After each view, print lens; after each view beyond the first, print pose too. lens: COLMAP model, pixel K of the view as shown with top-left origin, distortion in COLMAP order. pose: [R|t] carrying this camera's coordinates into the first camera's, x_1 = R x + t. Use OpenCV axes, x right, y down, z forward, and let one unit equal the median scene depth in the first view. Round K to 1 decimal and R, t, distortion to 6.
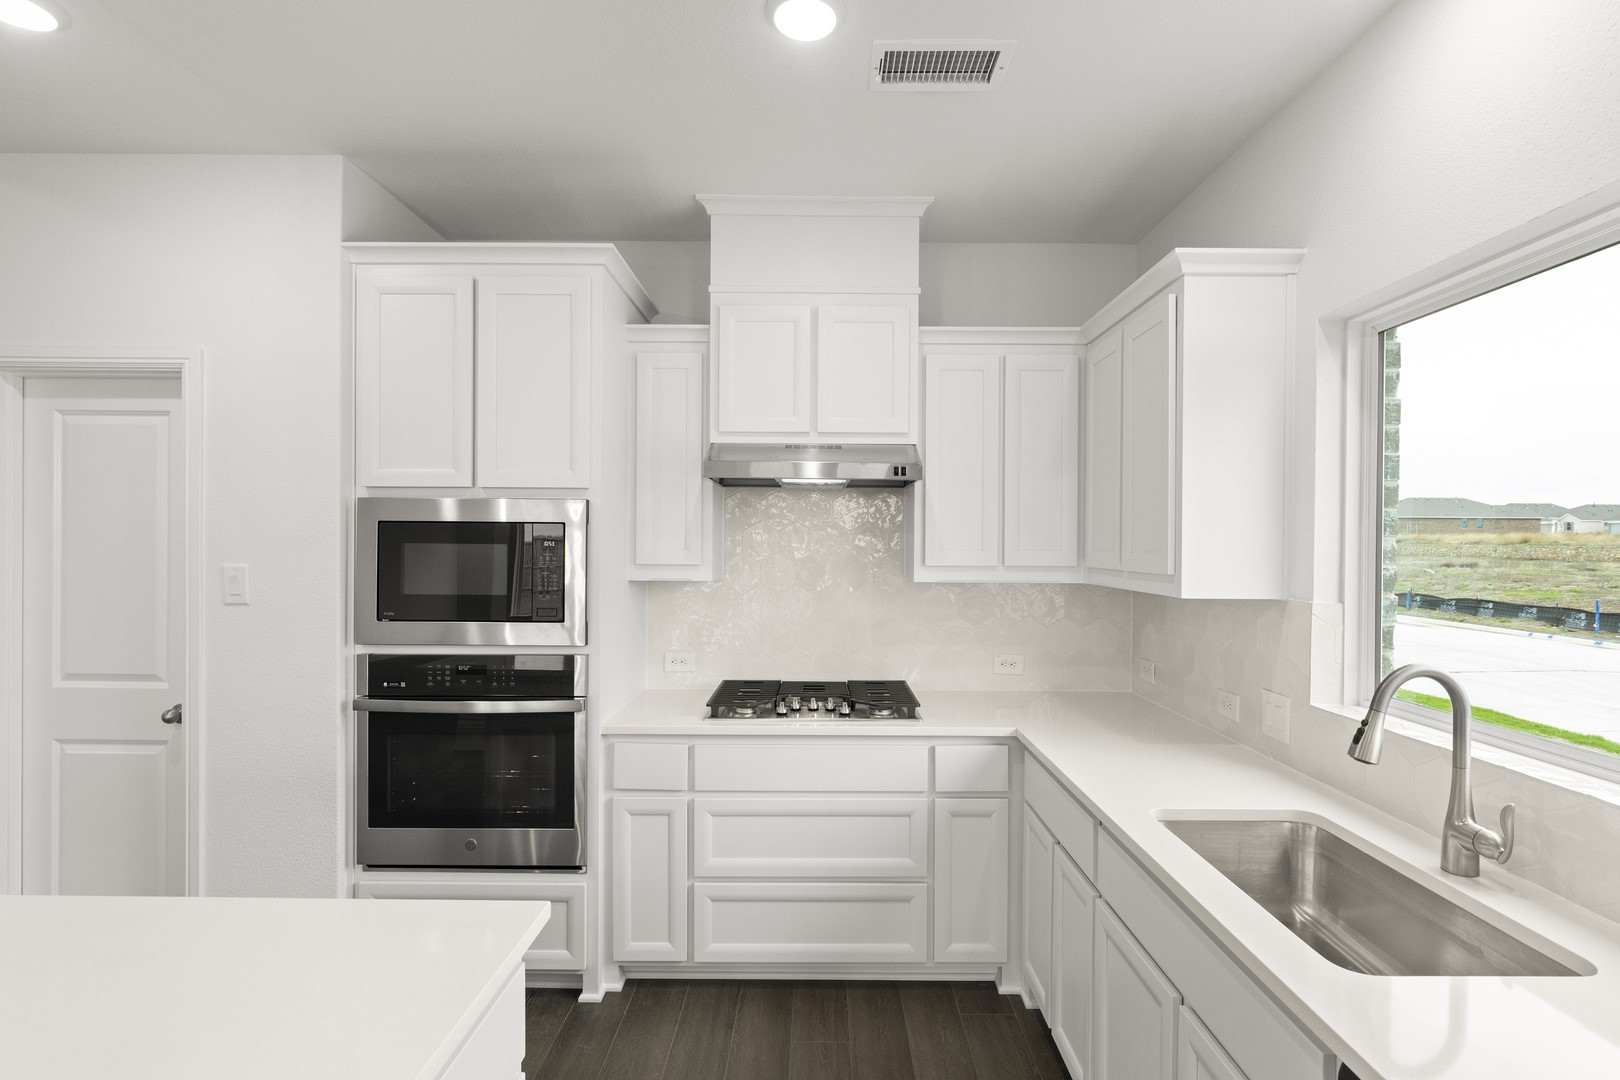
lens RADIAL K [[772.4, 0, 810.0], [0, 772.4, 540.0], [0, 0, 1]] dist [-0.040601, -0.000012]
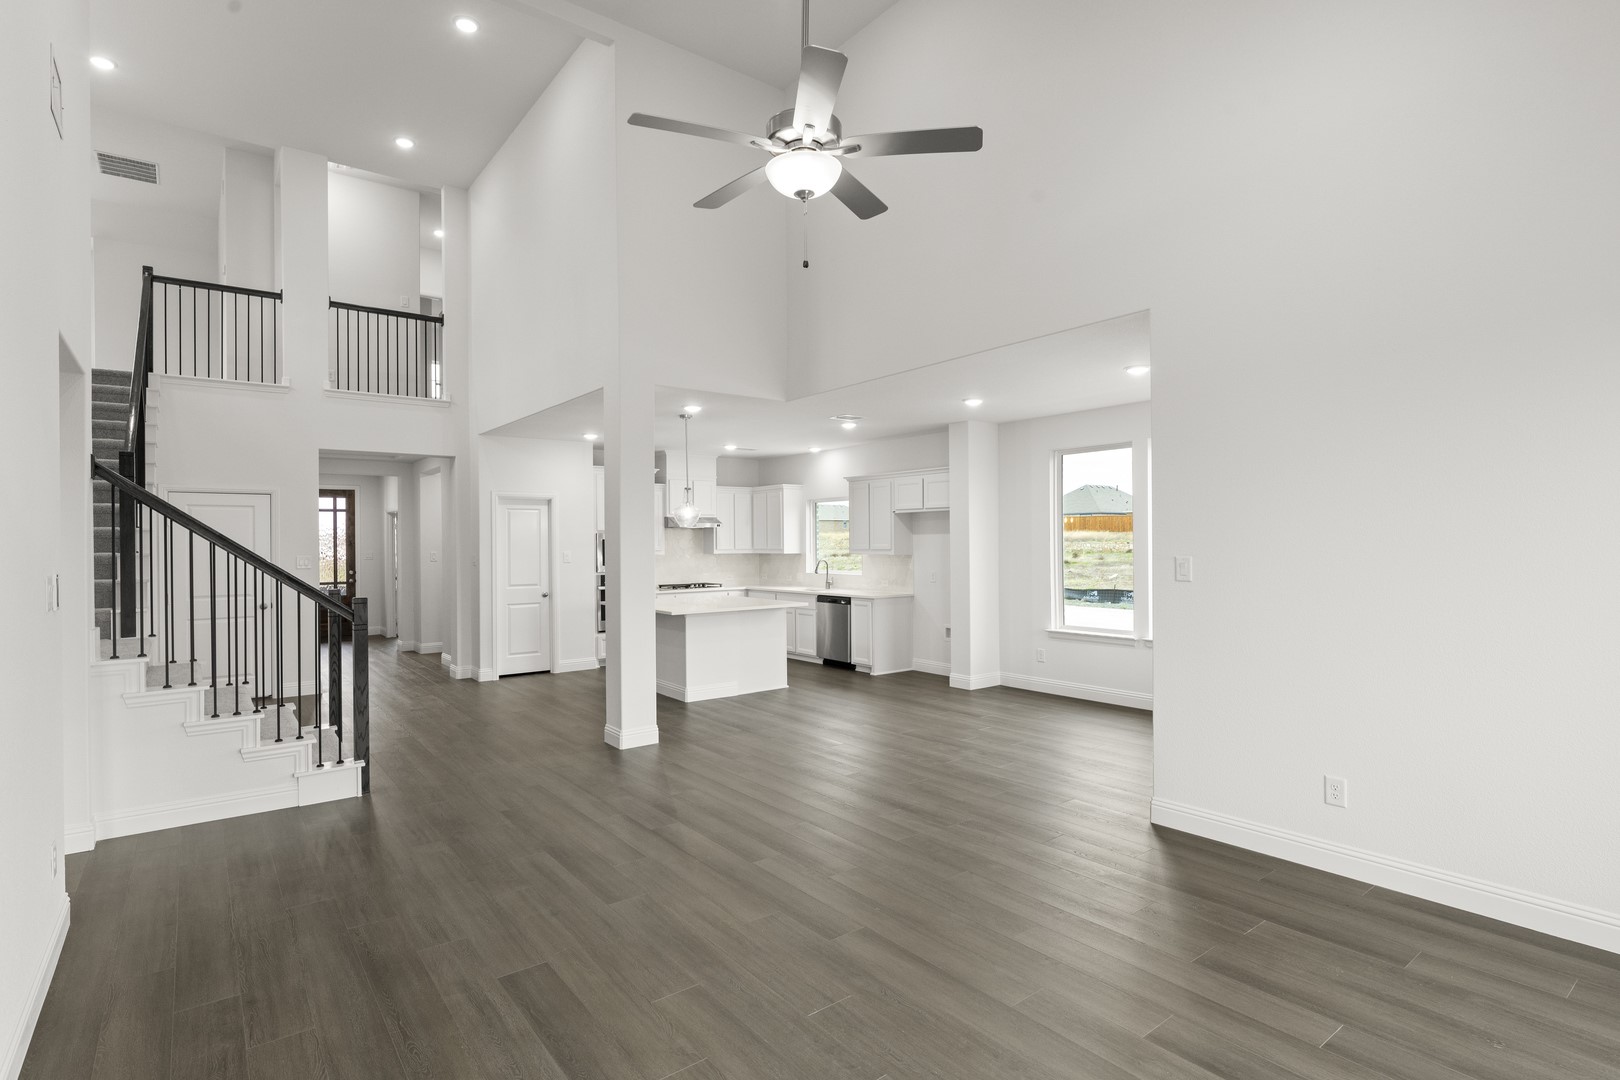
lens RADIAL K [[792.8, 0, 810.0], [0, 792.8, 540.0], [0, 0, 1]] dist [0.000582, 0.000066]
pose [[0.782109, -0.010406, 0.623055, -2.153802], [0.009964, 0.999942, 0.004193, -0.028251], [-0.623062, 0.002929, 0.782167, -2.611225]]
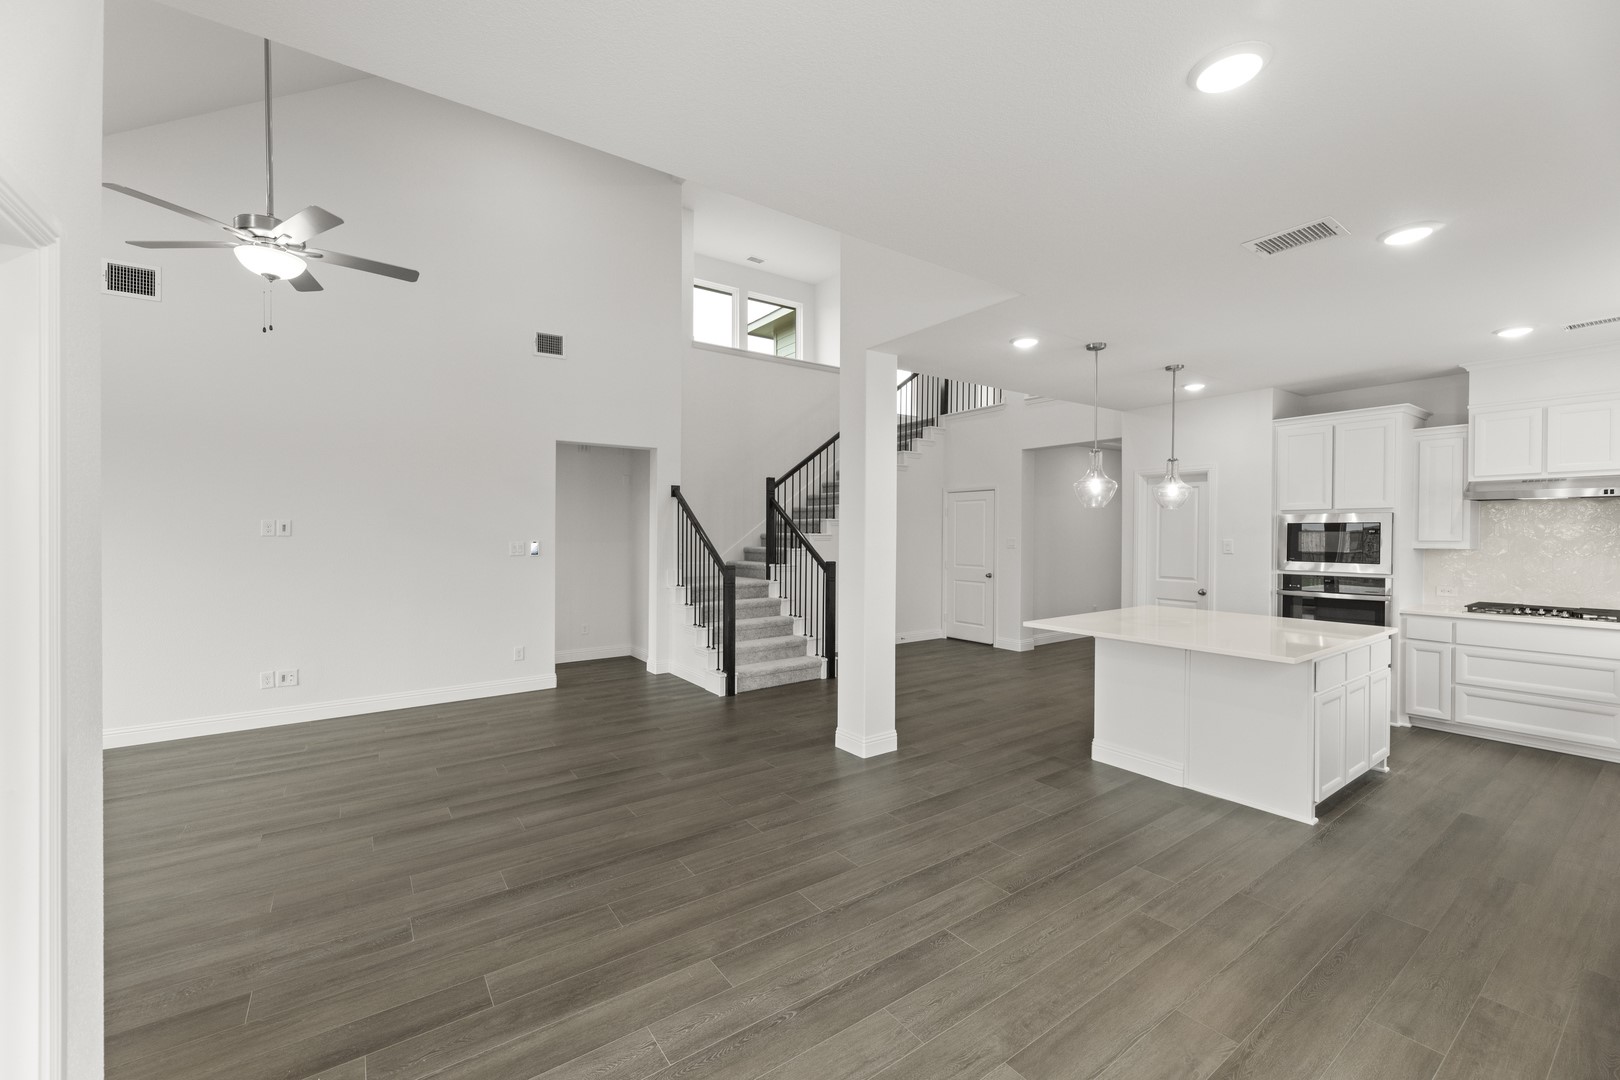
lens RADIAL K [[654.0, 0, 810.0], [0, 654.0, 540.0], [0, 0, 1]] dist [0.006239, 0.000018]
pose [[0.585789, 0.005721, -0.810443, 0.288562], [0.011639, 0.999813, 0.015470, -0.019425], [0.810380, -0.018495, 0.585613, -1.579778]]
